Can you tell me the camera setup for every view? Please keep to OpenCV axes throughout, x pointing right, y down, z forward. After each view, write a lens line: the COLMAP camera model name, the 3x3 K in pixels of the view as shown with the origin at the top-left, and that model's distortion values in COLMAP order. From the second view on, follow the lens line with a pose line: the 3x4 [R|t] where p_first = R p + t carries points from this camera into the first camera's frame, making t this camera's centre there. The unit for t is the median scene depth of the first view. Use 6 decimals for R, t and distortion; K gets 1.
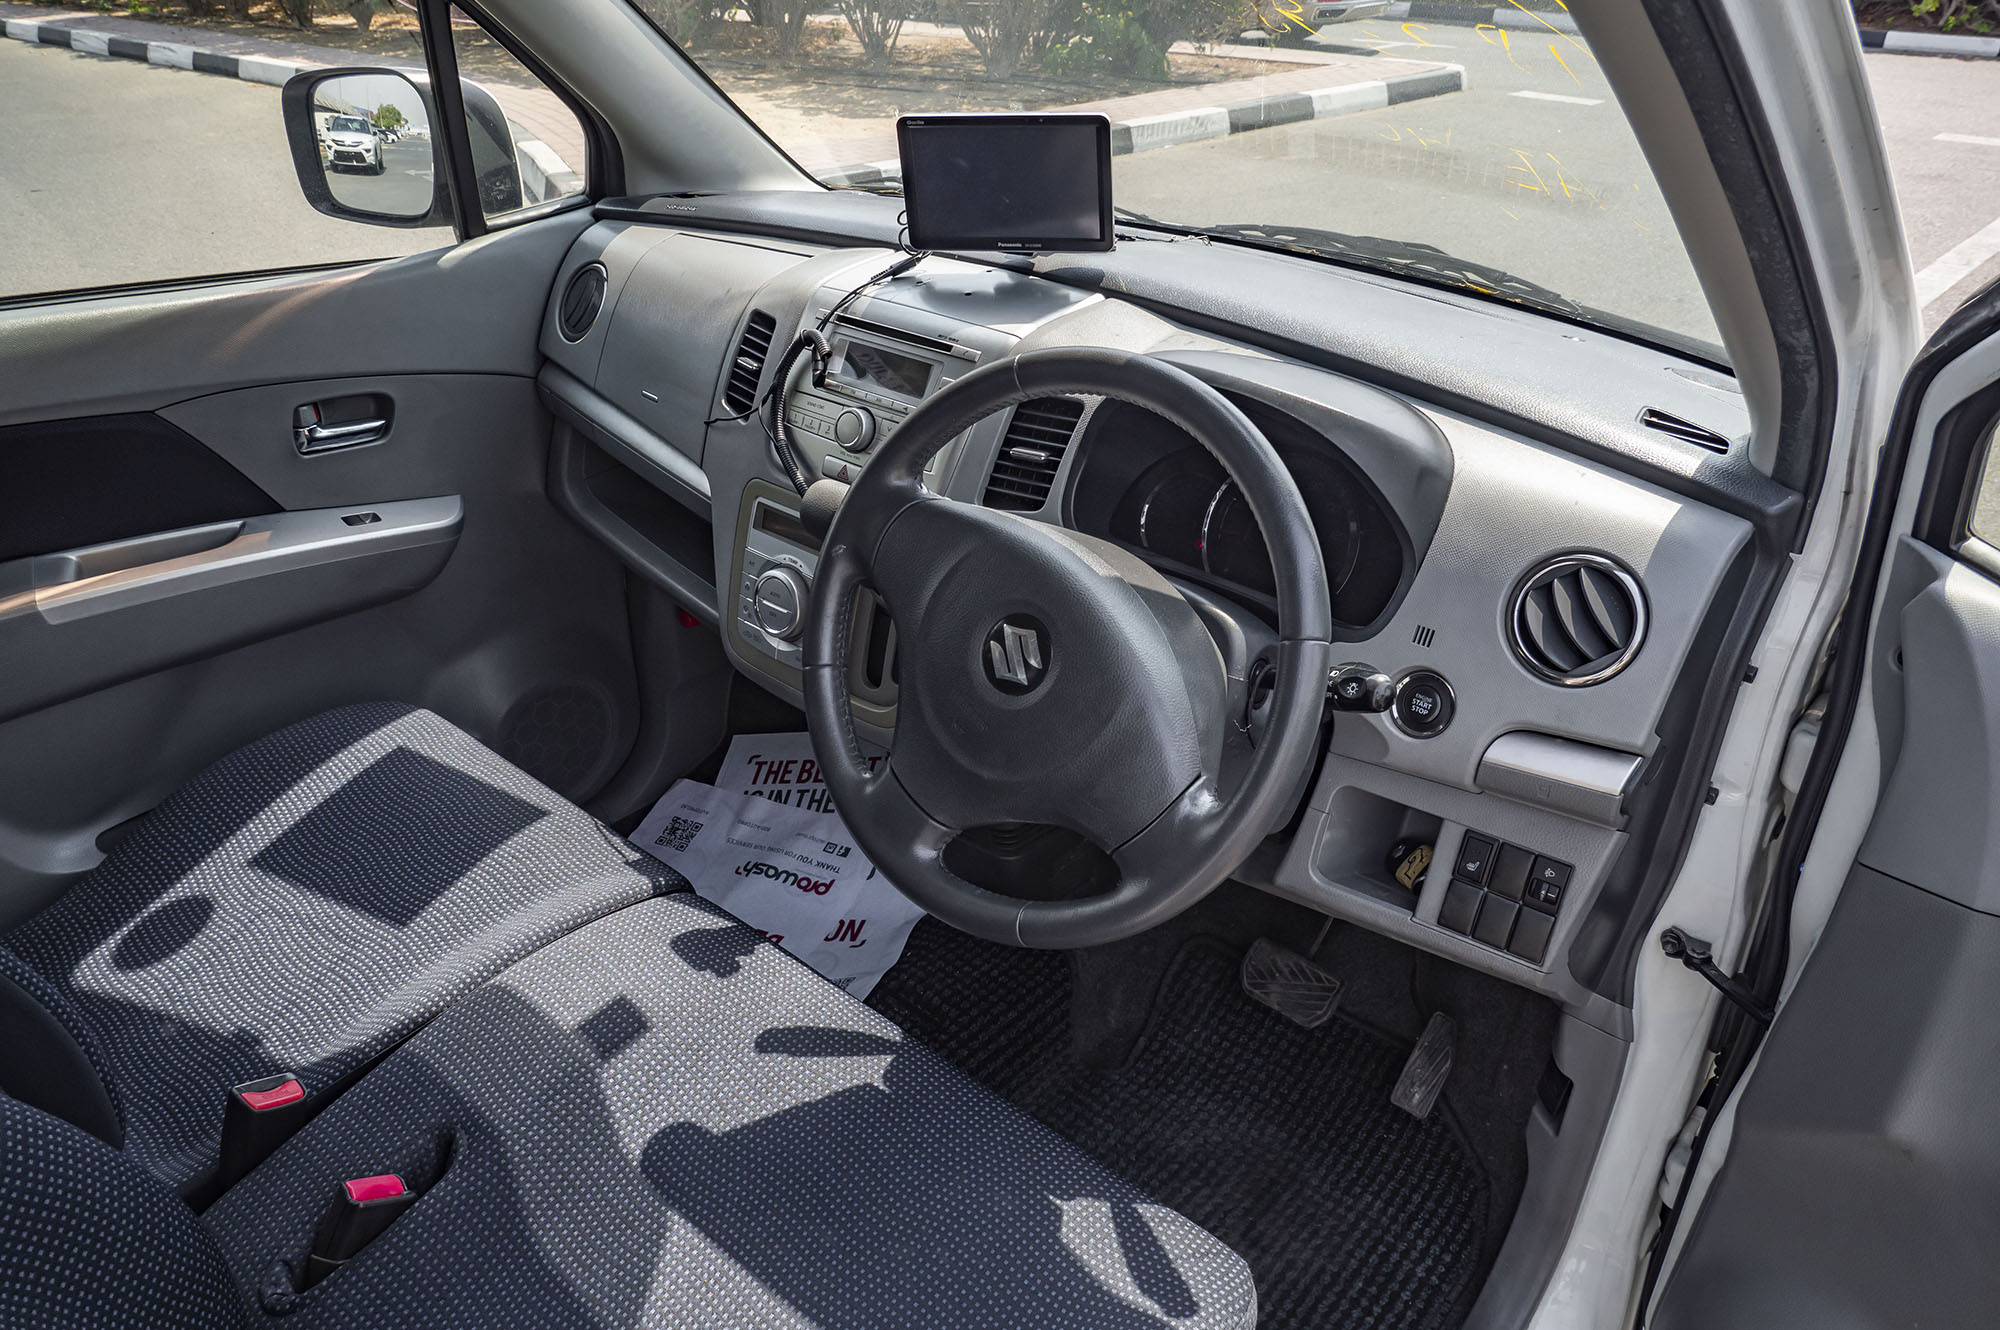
lens RADIAL K [[1492.3, 0, 981.3], [0, 1492.3, 673.4], [0, 0, 1]] dist [-0.010616, 0.004835]
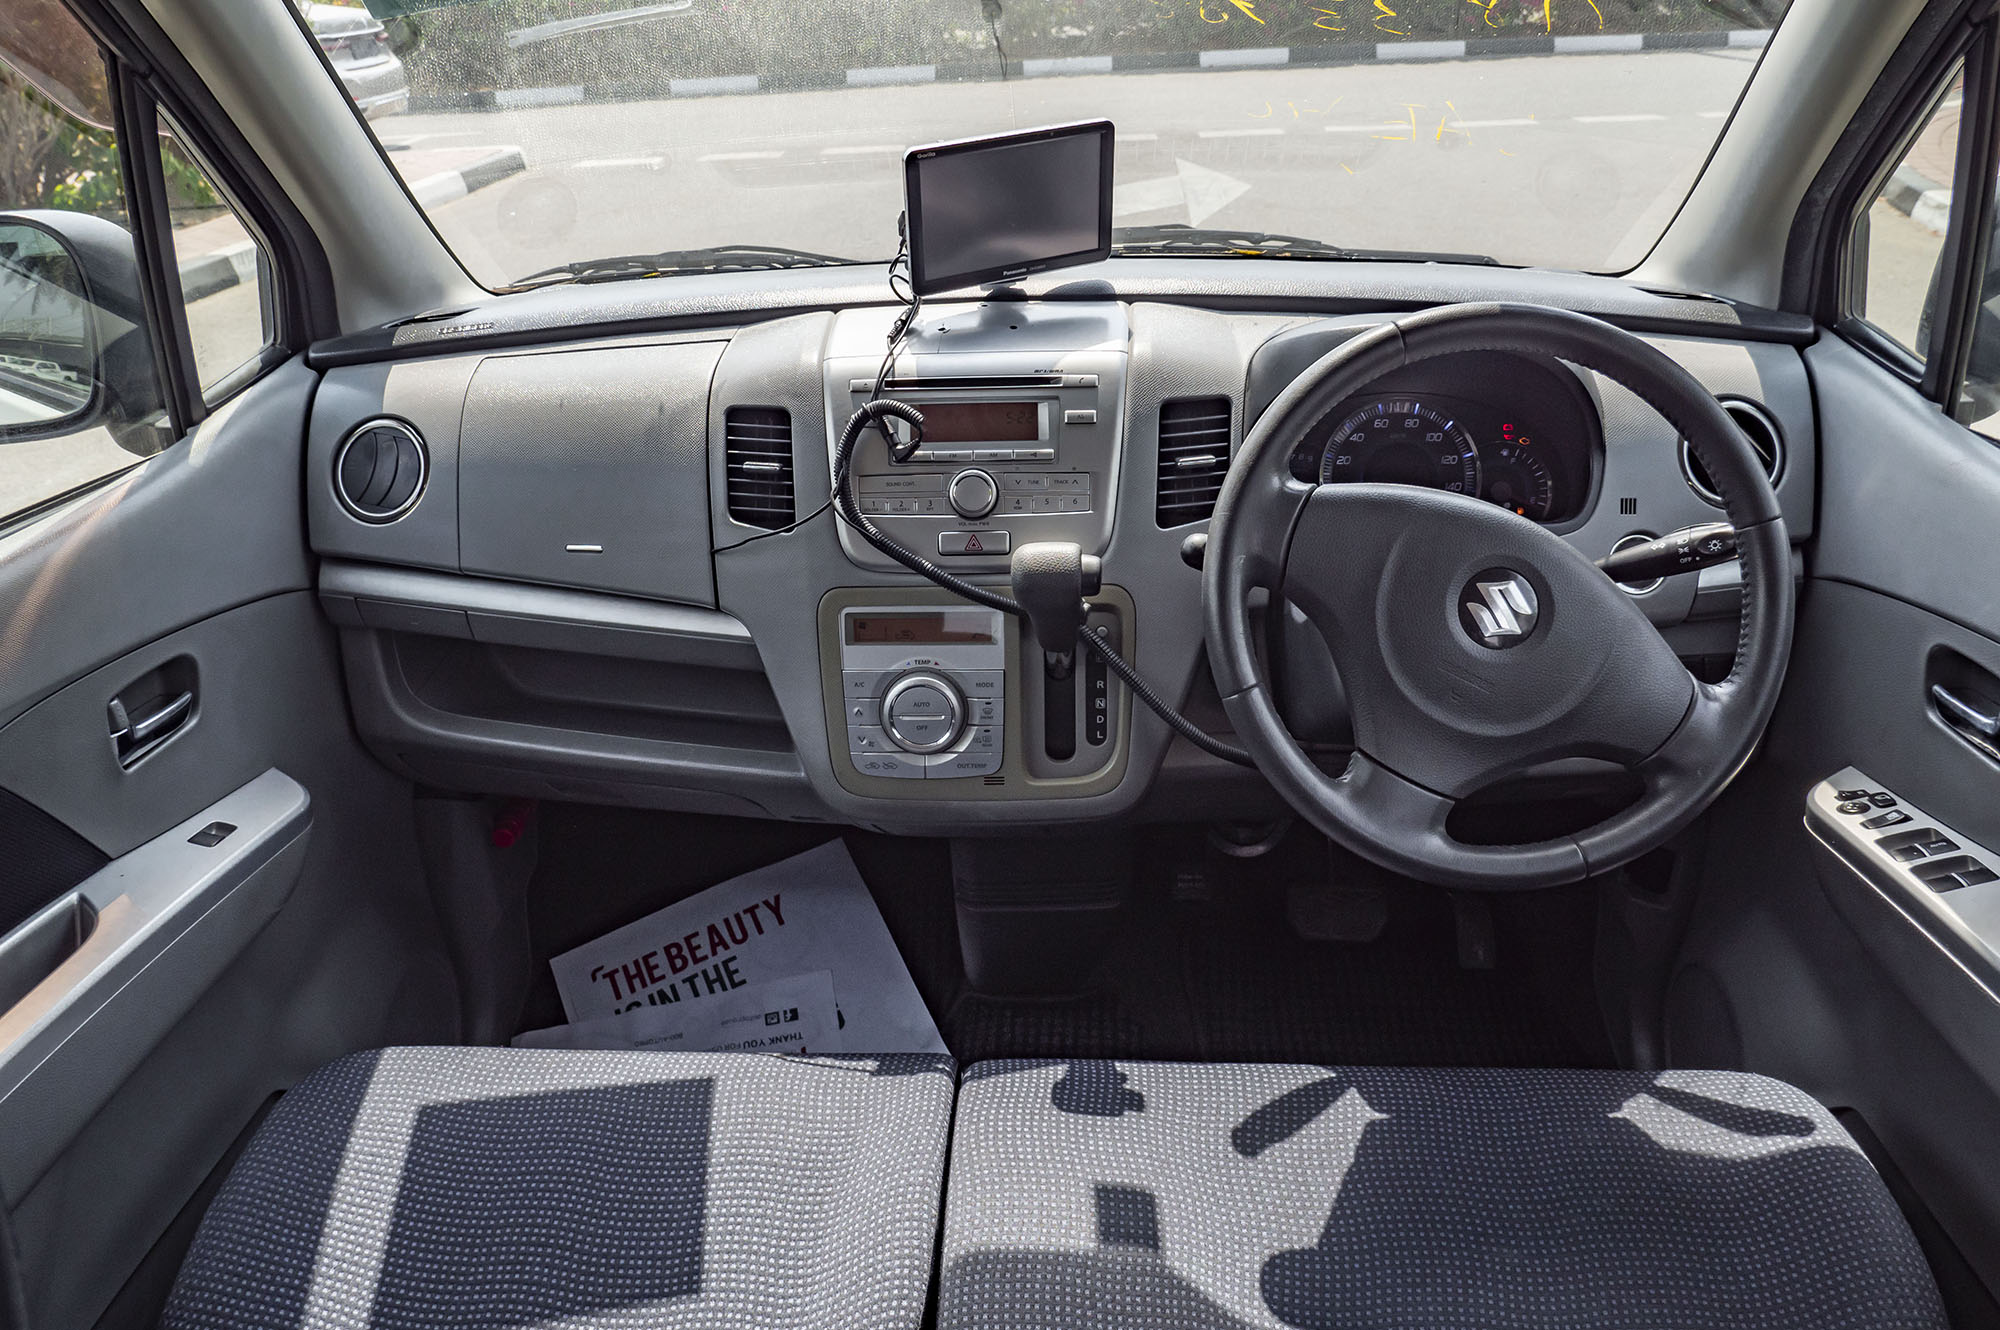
lens RADIAL K [[1492.3, 0, 997.7], [0, 1492.3, 658.8], [0, 0, 1]] dist [-0.010616, 0.004835]
pose [[0.775088, -0.307792, 0.551817, -0.543358], [0.341272, 0.938917, 0.044355, -0.095754], [-0.531763, 0.153941, 0.832785, 0.236934]]
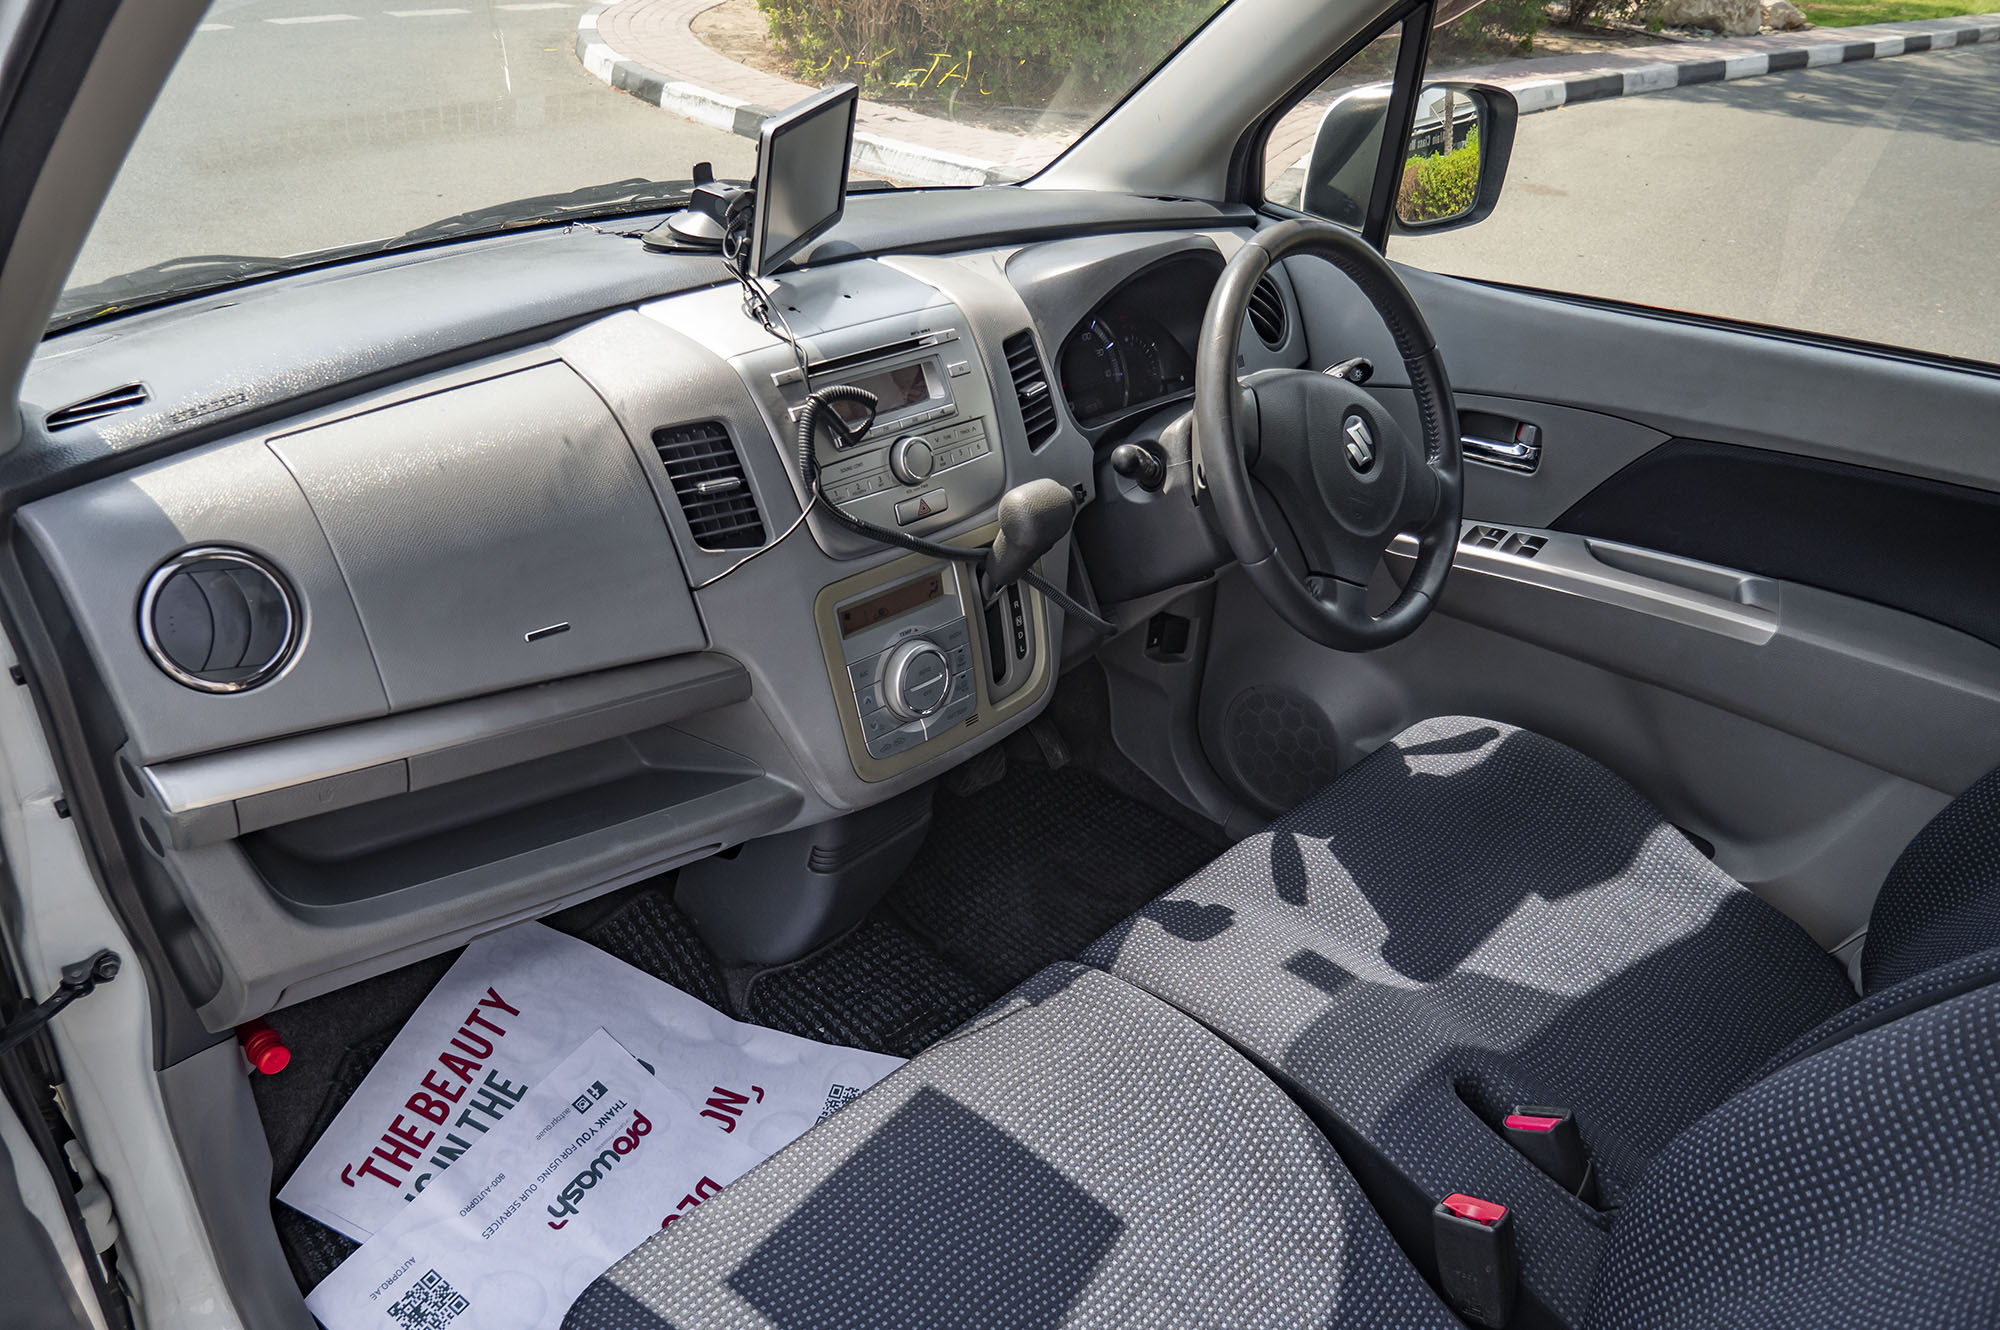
lens RADIAL K [[1492.3, 0, 994.1], [0, 1492.3, 672.0], [0, 0, 1]] dist [-0.010616, 0.004835]
pose [[0.026572, -0.501520, 0.864738, -0.862523], [0.440650, 0.782342, 0.440192, -0.404683], [-0.897286, 0.369350, 0.241783, 0.706236]]
